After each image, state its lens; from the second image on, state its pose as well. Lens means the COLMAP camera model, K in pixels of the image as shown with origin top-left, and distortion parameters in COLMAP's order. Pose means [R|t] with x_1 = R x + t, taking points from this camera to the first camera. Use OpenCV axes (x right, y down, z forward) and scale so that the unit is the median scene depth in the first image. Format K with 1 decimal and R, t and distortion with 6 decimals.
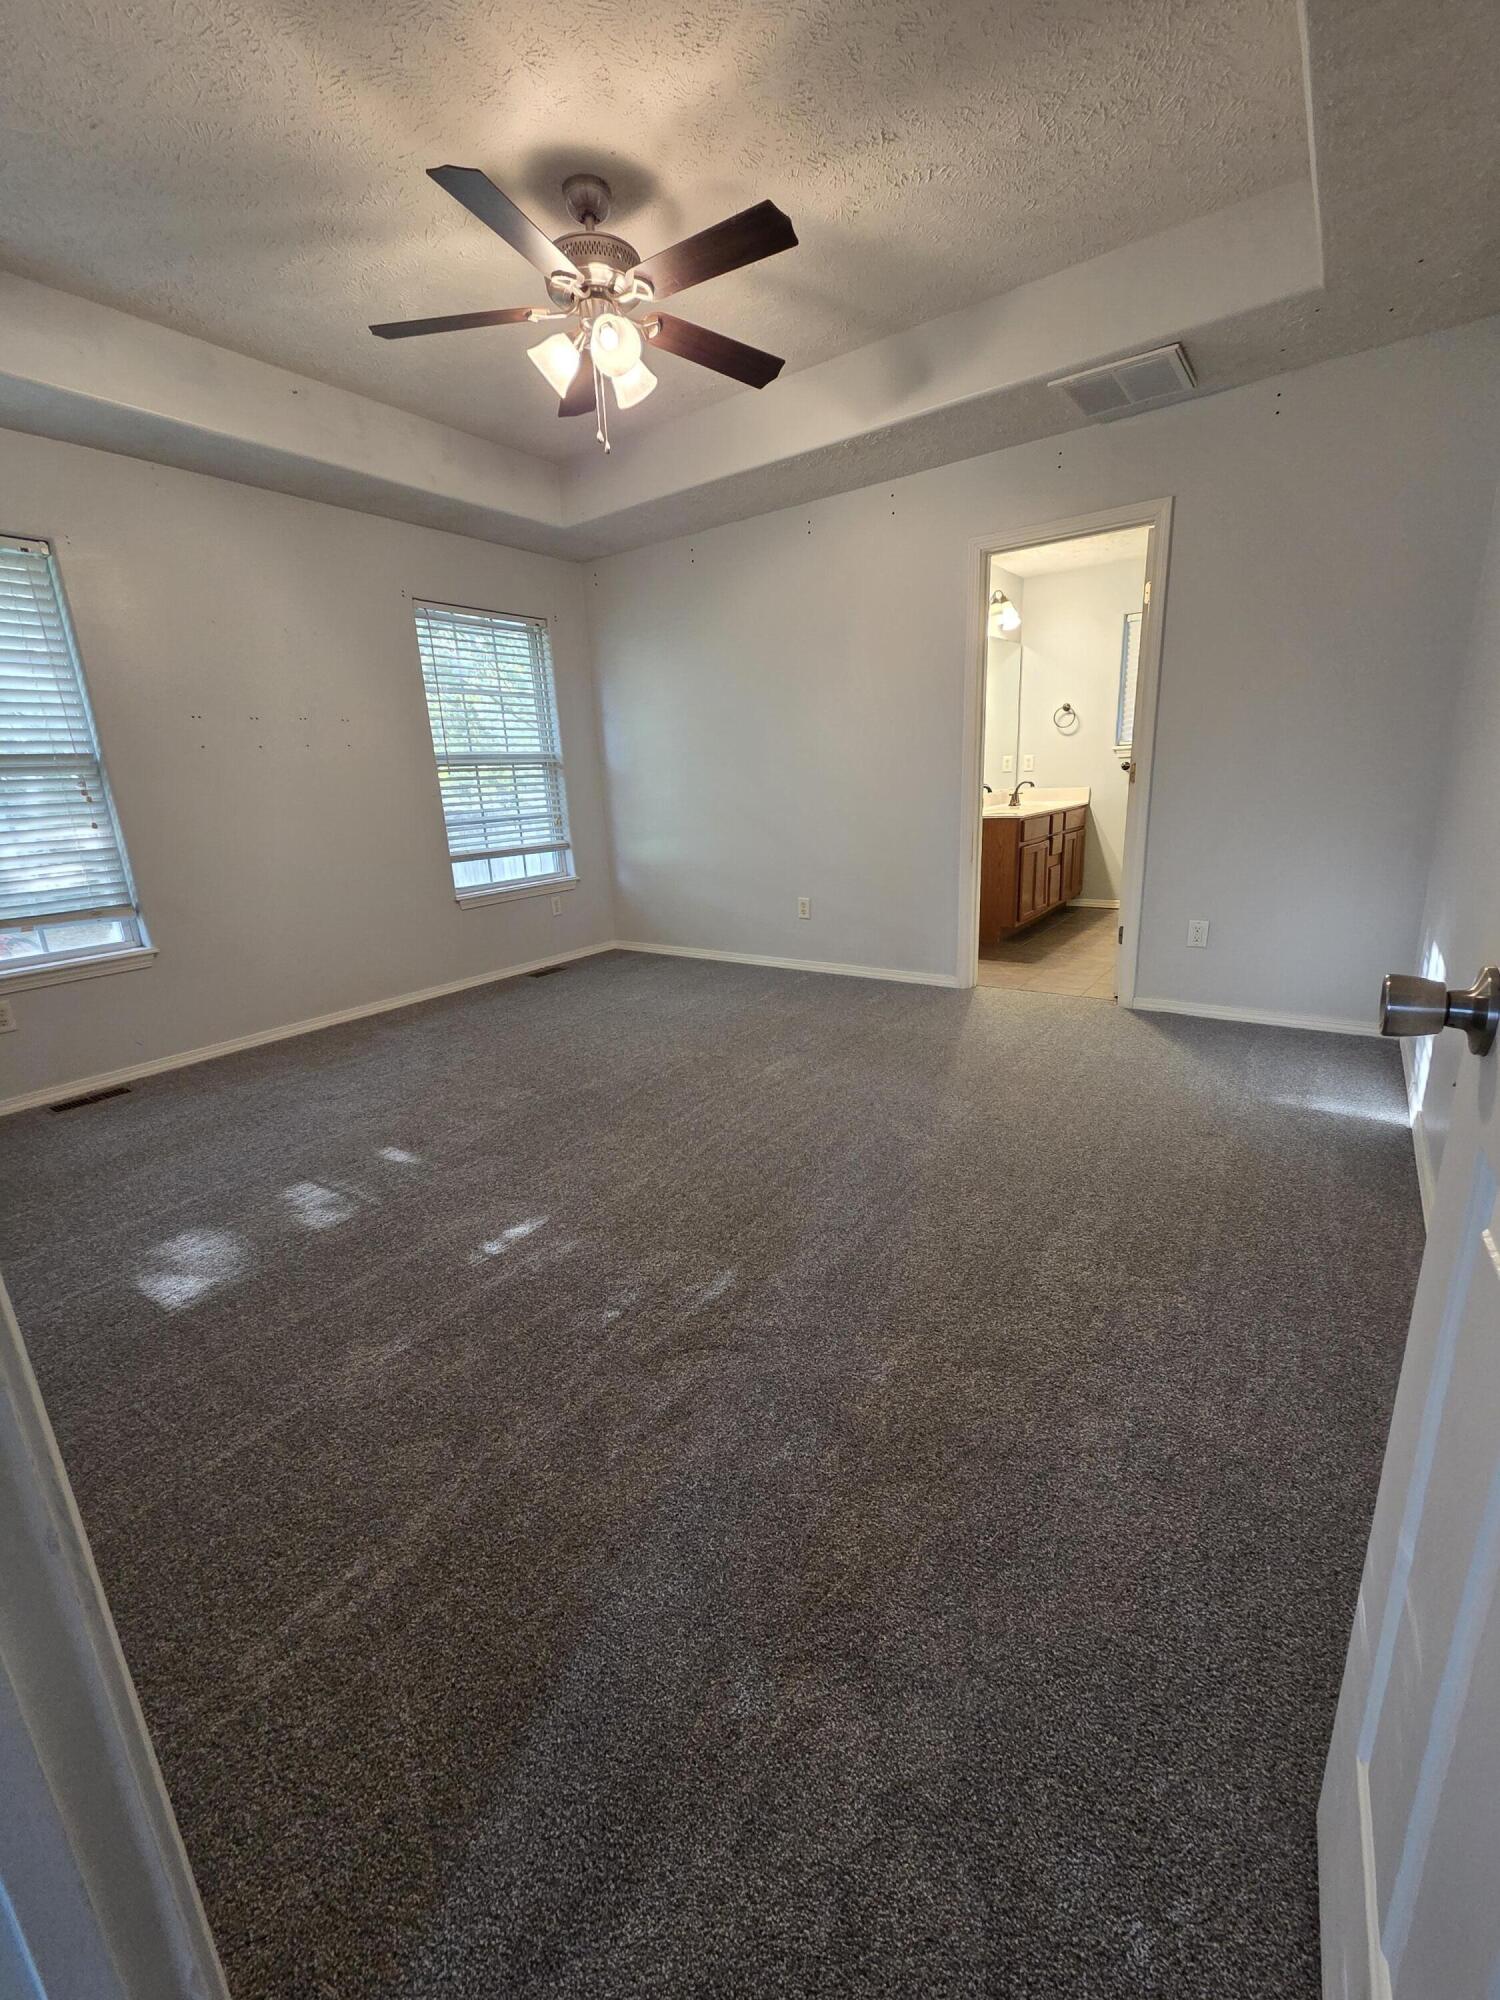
lens RADIAL K [[809.9, 0, 750.0], [0, 809.9, 1000.0], [0, 0, 1]] dist [0.000032, 0.000086]
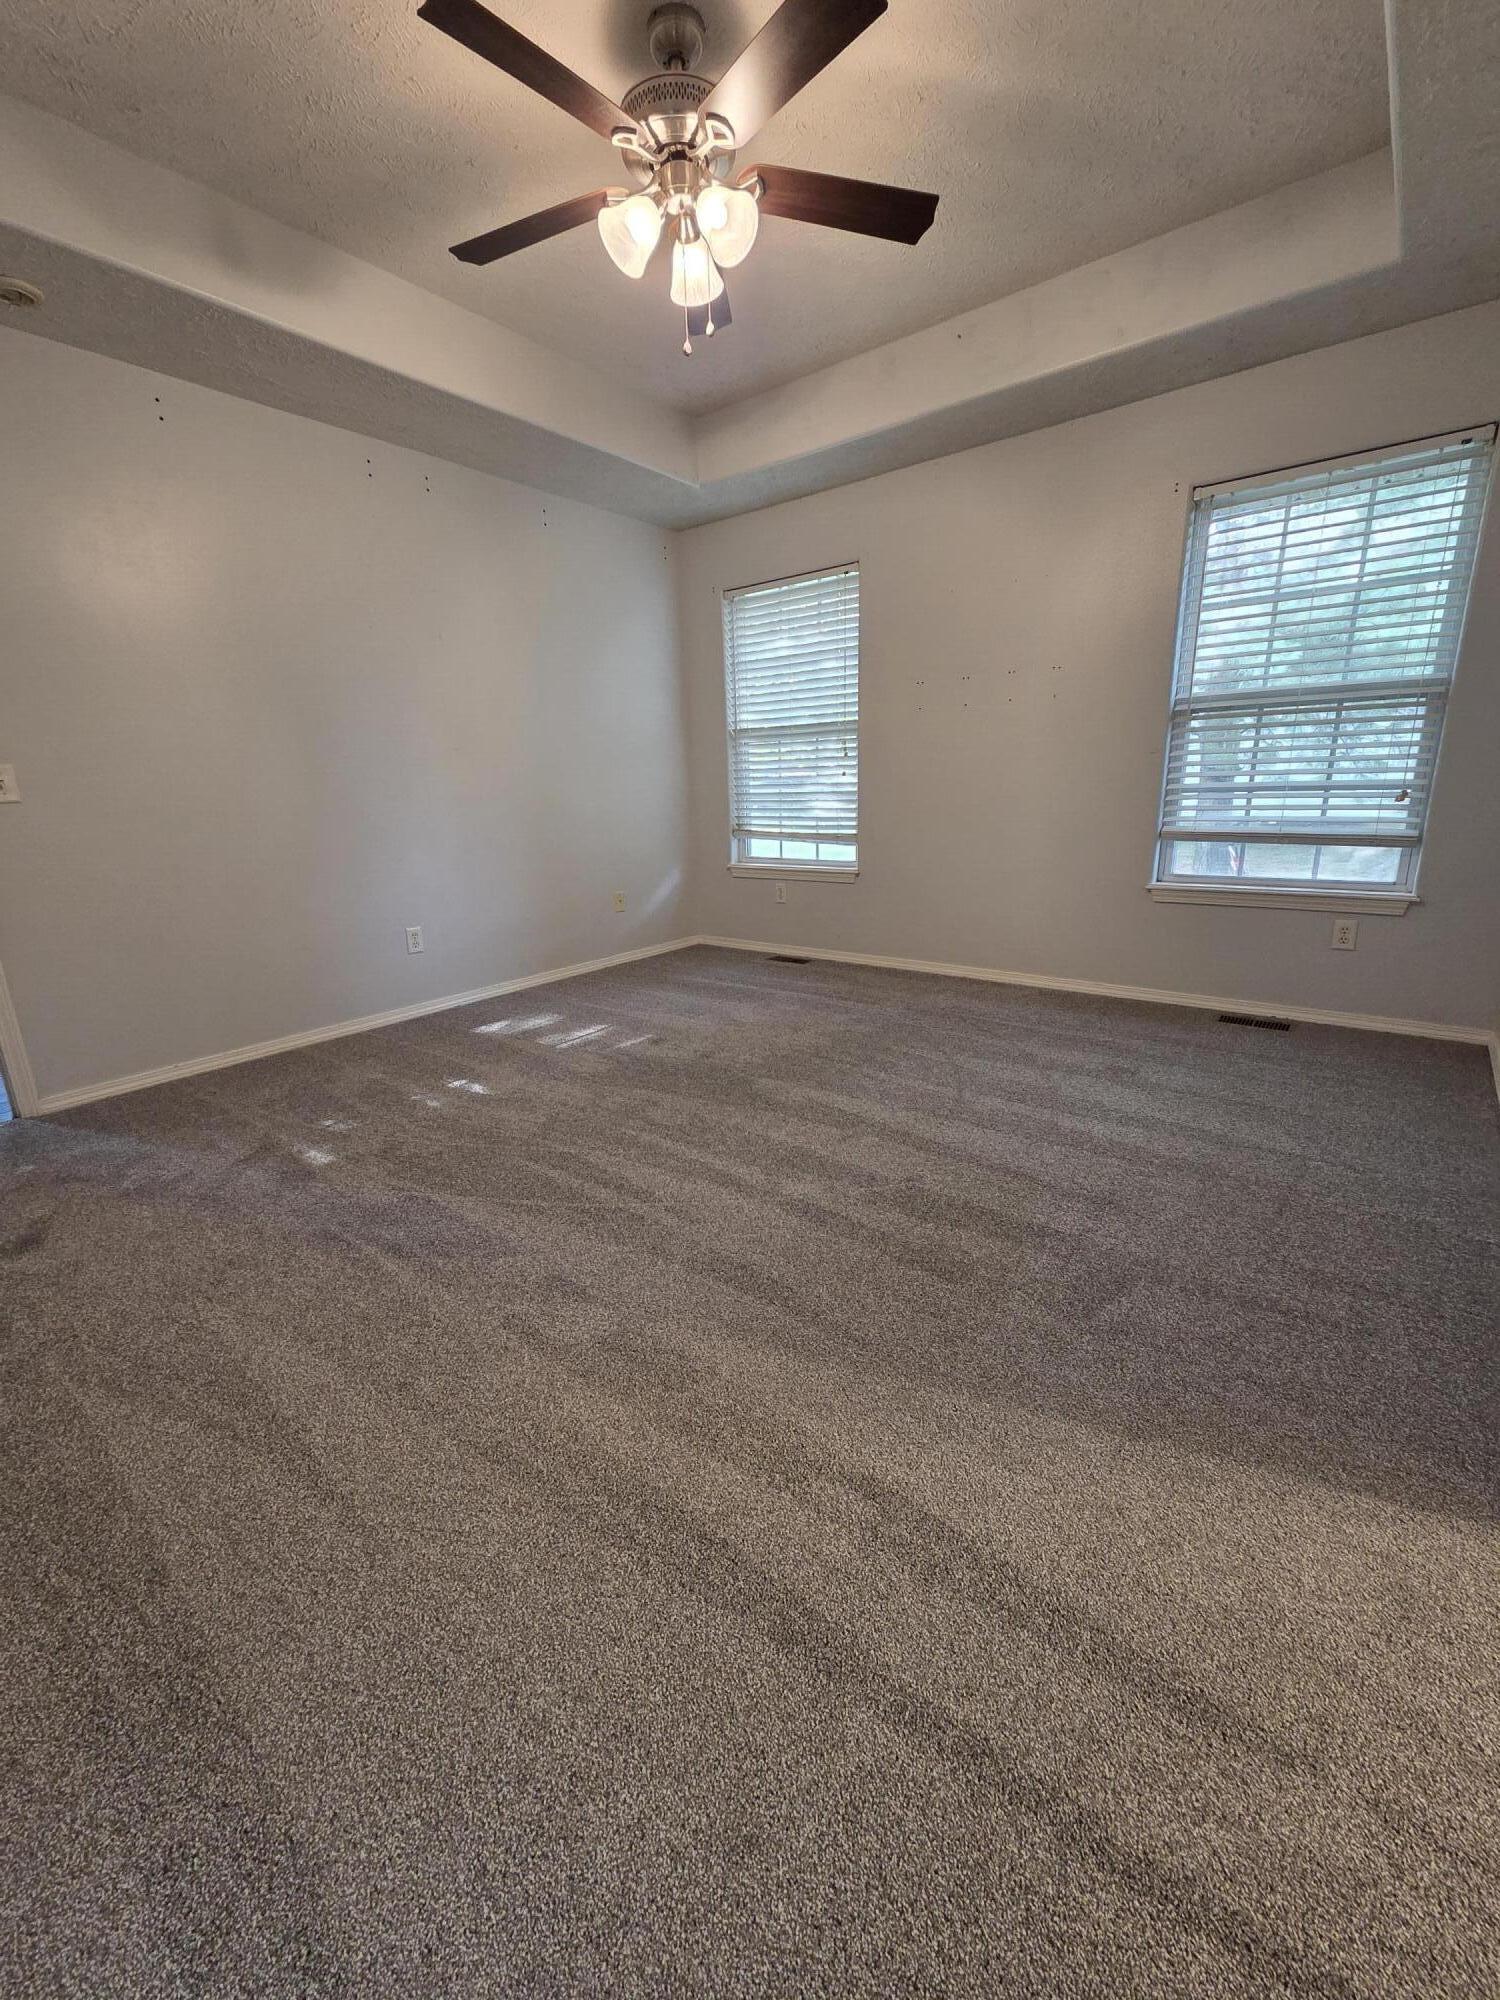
lens RADIAL K [[822.3, 0, 750.0], [0, 822.3, 1000.0], [0, 0, 1]] dist [0.037318, -0.000015]
pose [[-0.043654, 0.321876, -0.945775, 0.687217], [-0.229561, 0.918115, 0.323059, -0.295267], [0.972315, 0.231216, 0.033811, 0.938875]]
